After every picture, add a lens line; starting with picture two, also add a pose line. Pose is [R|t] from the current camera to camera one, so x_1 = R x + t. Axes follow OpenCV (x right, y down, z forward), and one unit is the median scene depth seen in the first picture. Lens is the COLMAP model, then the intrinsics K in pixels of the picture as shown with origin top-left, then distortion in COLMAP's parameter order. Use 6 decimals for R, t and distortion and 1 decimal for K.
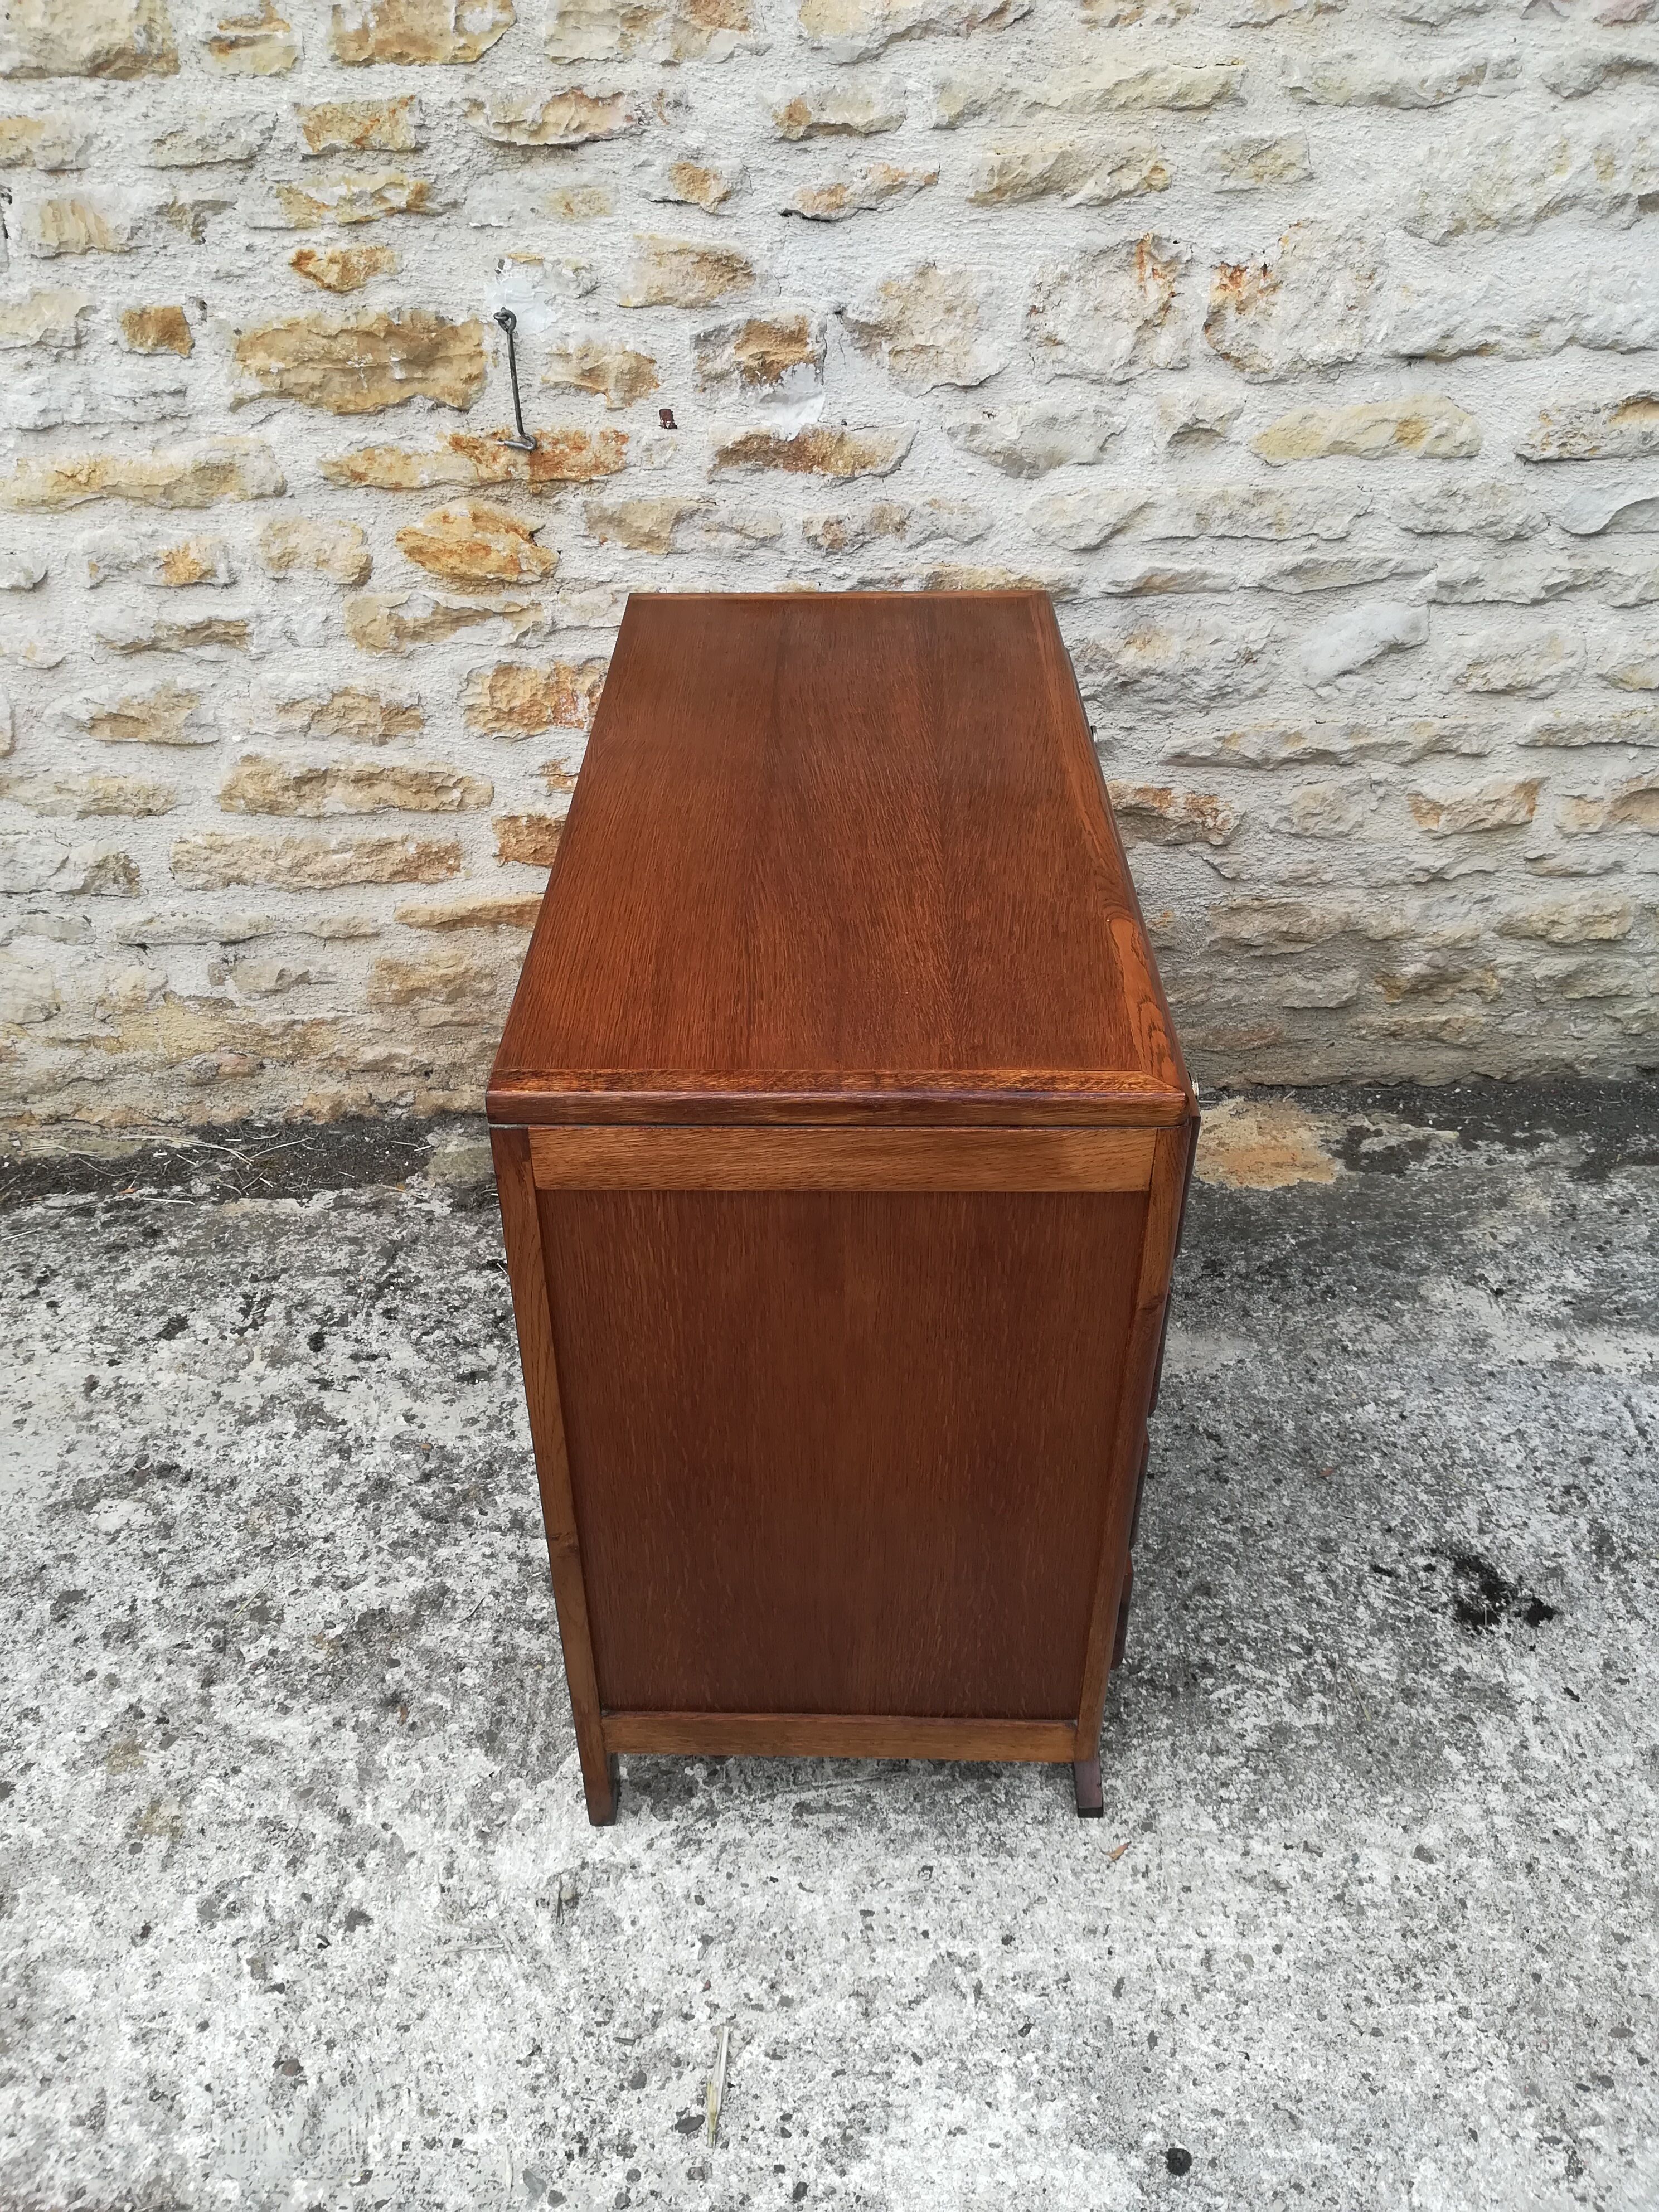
lens RADIAL K [[1720.0, 0, 816.1], [0, 1720.0, 1106.4], [0, 0, 1]] dist [0.051403, -0.075264]
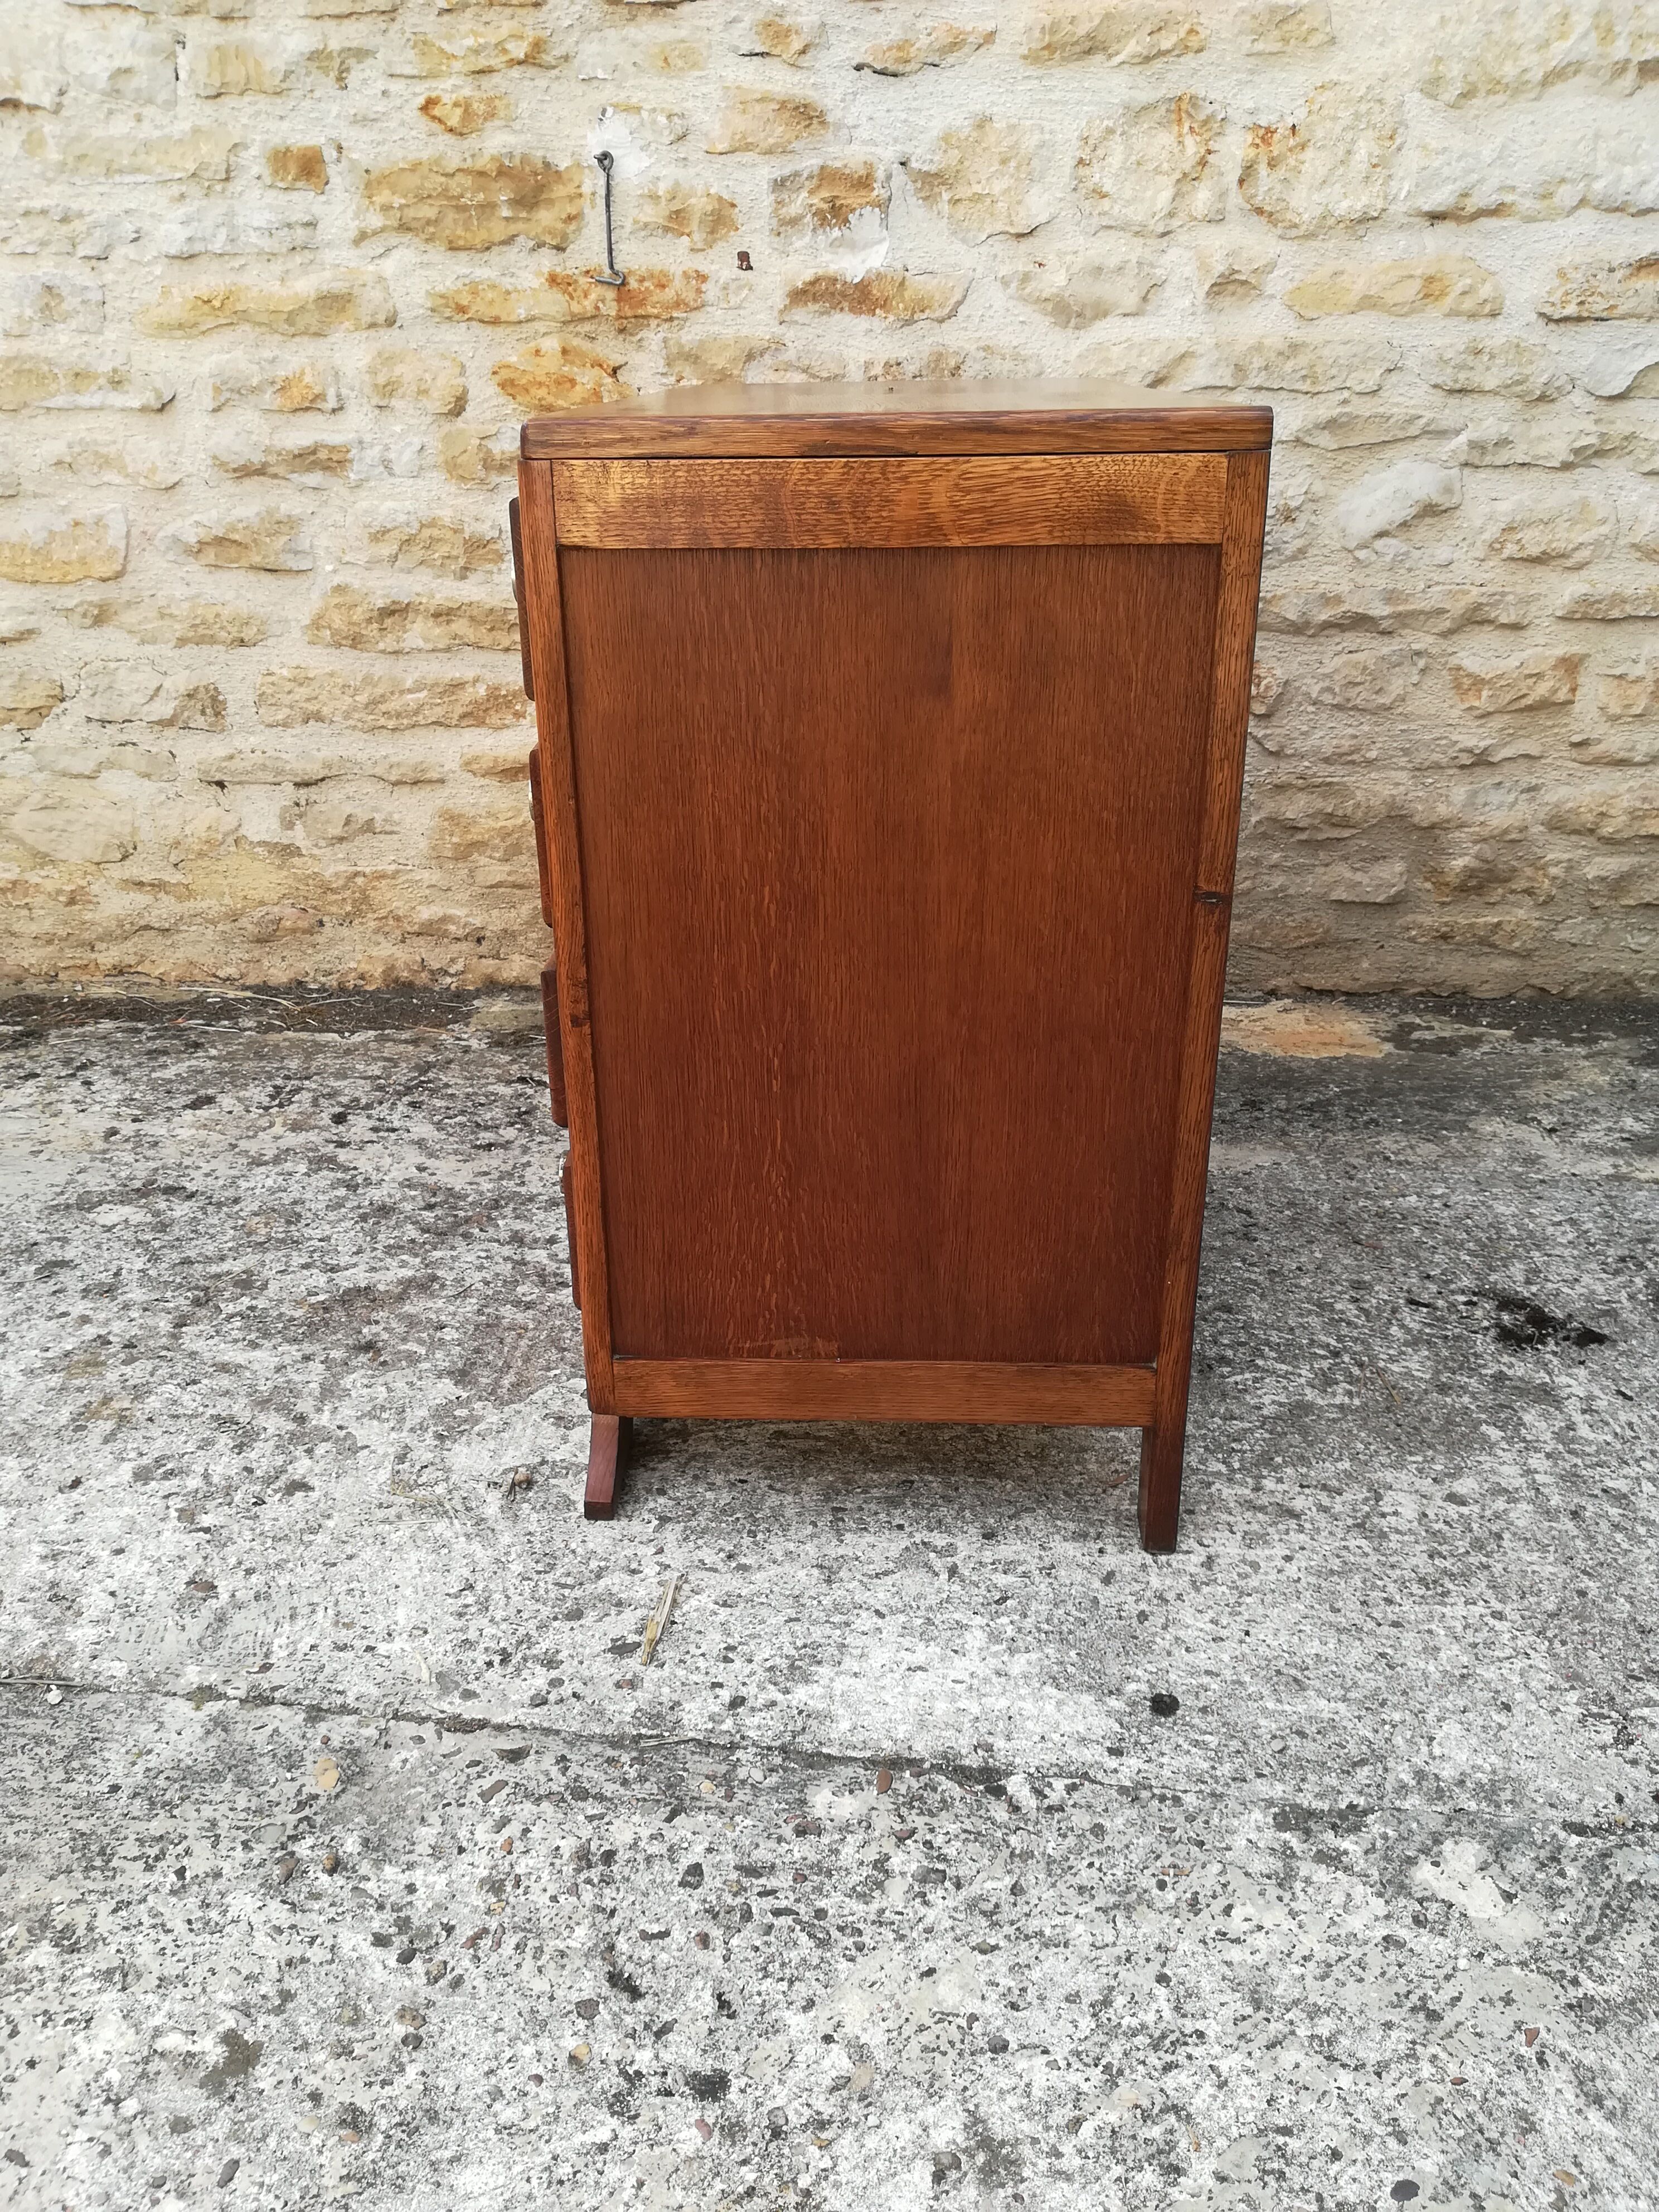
lens RADIAL K [[1720.0, 0, 821.3], [0, 1720.0, 1105.9], [0, 0, 1]] dist [0.051403, -0.075264]
pose [[0.997341, 0.043428, -0.058520, 0.050968], [-0.054626, 0.977048, -0.205894, 0.352716], [0.048236, 0.208543, 0.976823, 0.043862]]
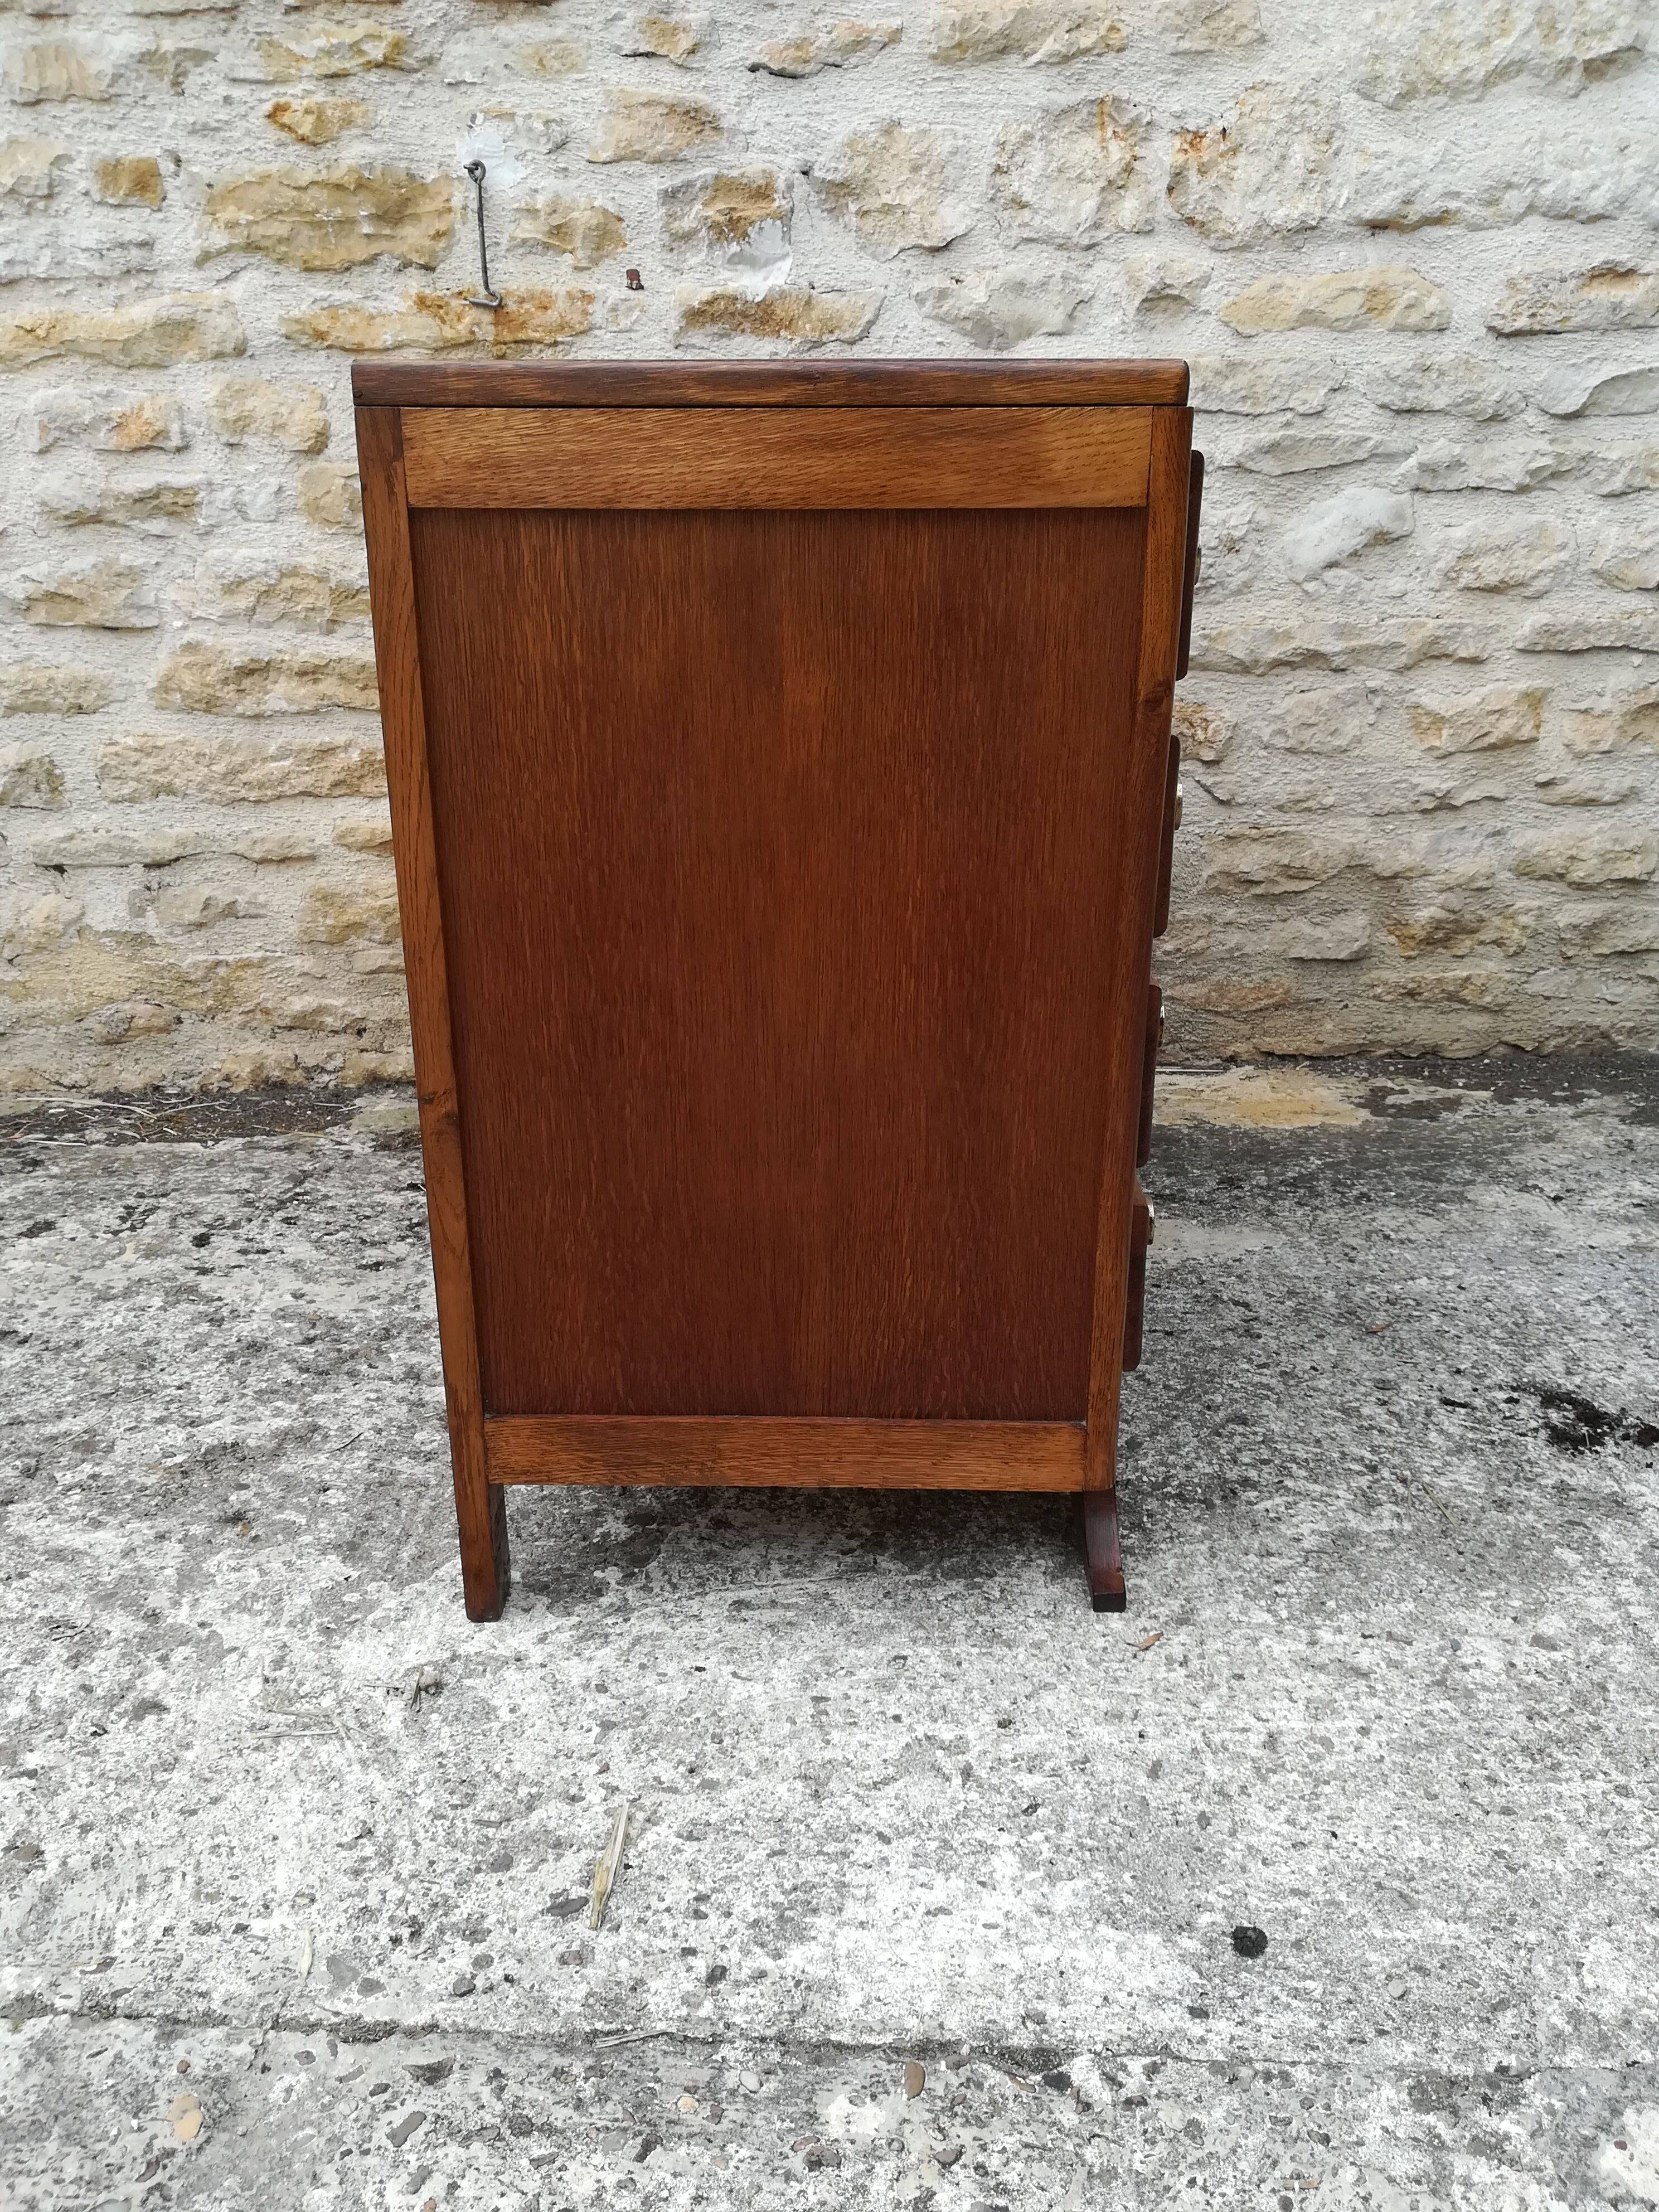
lens RADIAL K [[1720.0, 0, 820.1], [0, 1720.0, 1109.8], [0, 0, 1]] dist [0.051403, -0.075264]
pose [[0.999992, 0.003424, 0.002187, 0.021135], [-0.002753, 0.967000, -0.254761, 0.323924], [-0.002987, 0.254752, 0.967002, 0.158210]]
